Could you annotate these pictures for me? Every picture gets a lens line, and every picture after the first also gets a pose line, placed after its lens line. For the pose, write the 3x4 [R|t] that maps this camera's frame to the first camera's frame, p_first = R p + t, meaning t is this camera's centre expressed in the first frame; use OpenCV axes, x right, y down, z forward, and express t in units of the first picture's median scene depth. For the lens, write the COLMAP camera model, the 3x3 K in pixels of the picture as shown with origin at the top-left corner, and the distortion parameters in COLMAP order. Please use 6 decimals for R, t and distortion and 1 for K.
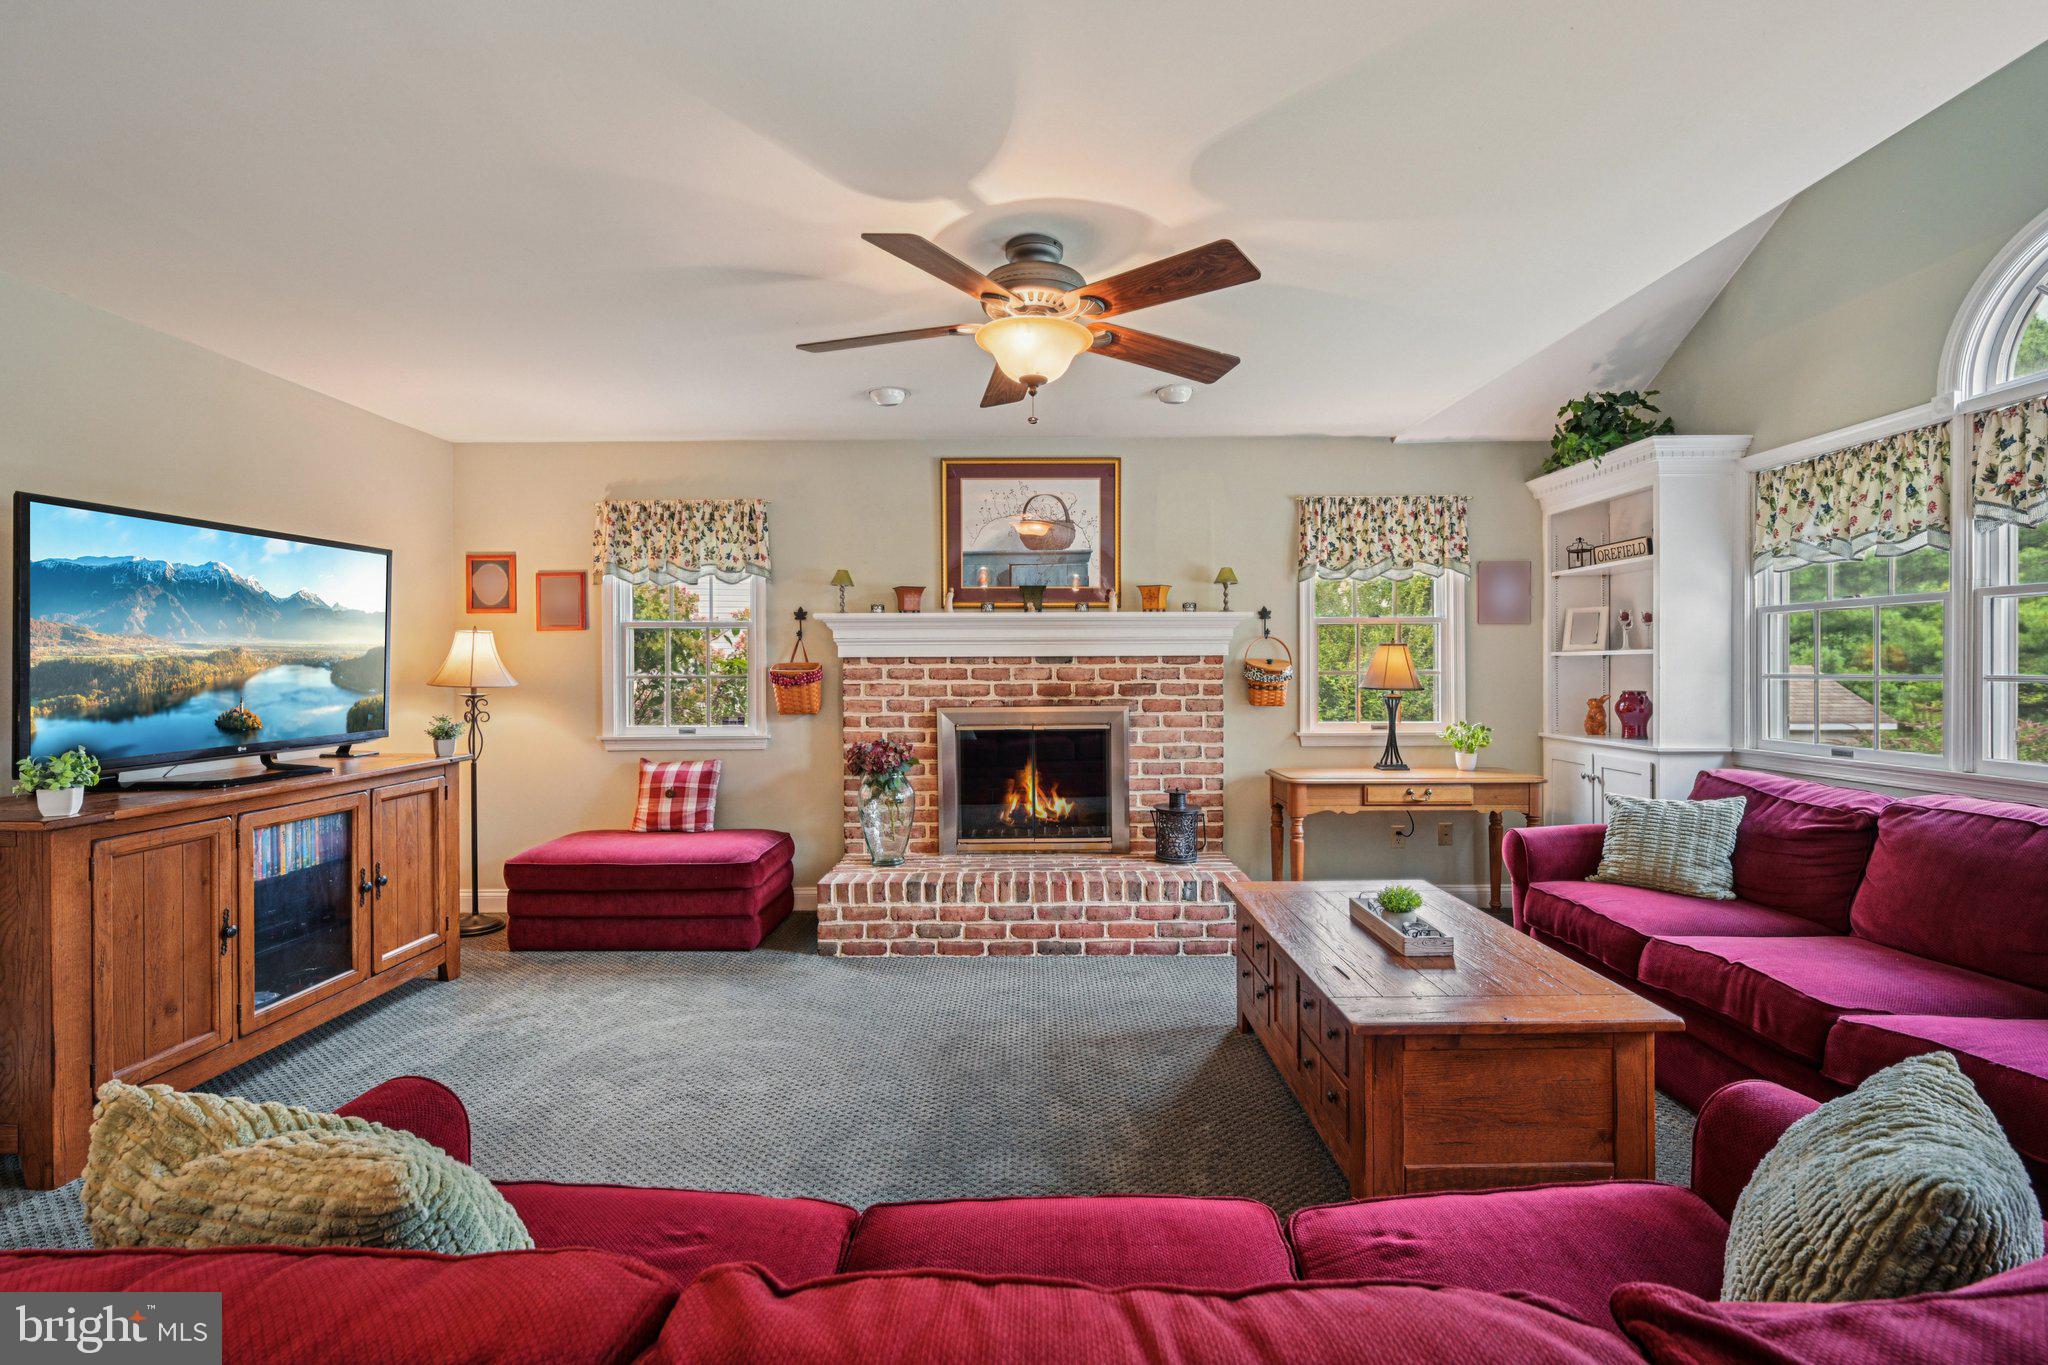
lens RADIAL K [[904.0, 0, 1019.6], [0, 904.0, 664.1], [0, 0, 1]] dist [-0.002746, 0.000310]
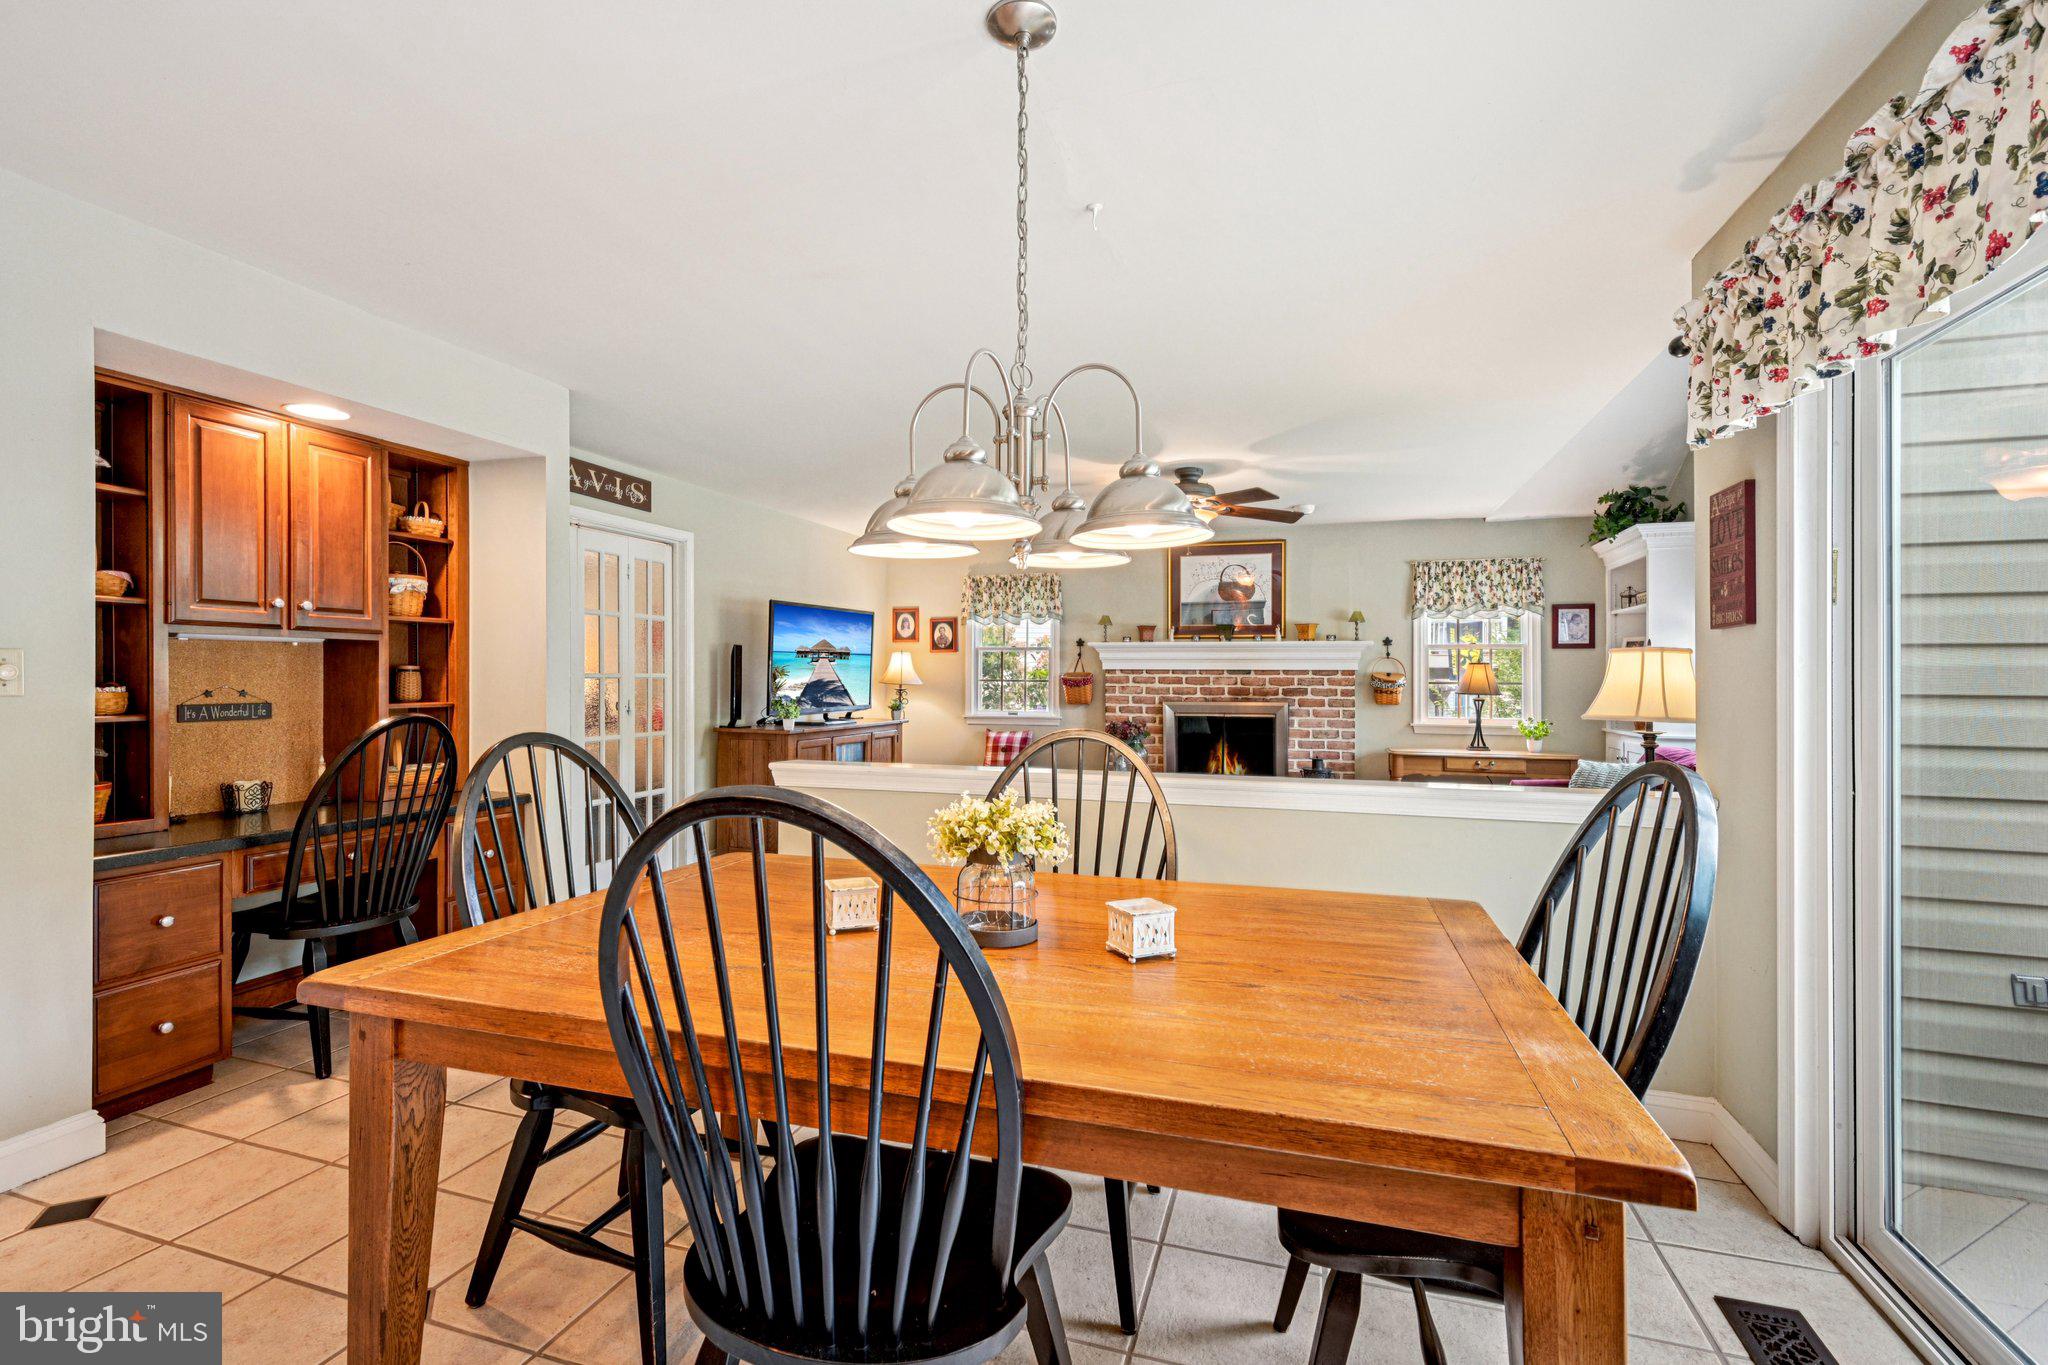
lens RADIAL K [[904.0, 0, 1031.8], [0, 904.0, 686.7], [0, 0, 1]] dist [-0.002746, 0.000310]
pose [[0.955862, 0.012902, -0.293533, 0.153264], [-0.010269, 0.999892, 0.010510, 0.007748], [0.293637, -0.007032, 0.955891, -0.582804]]
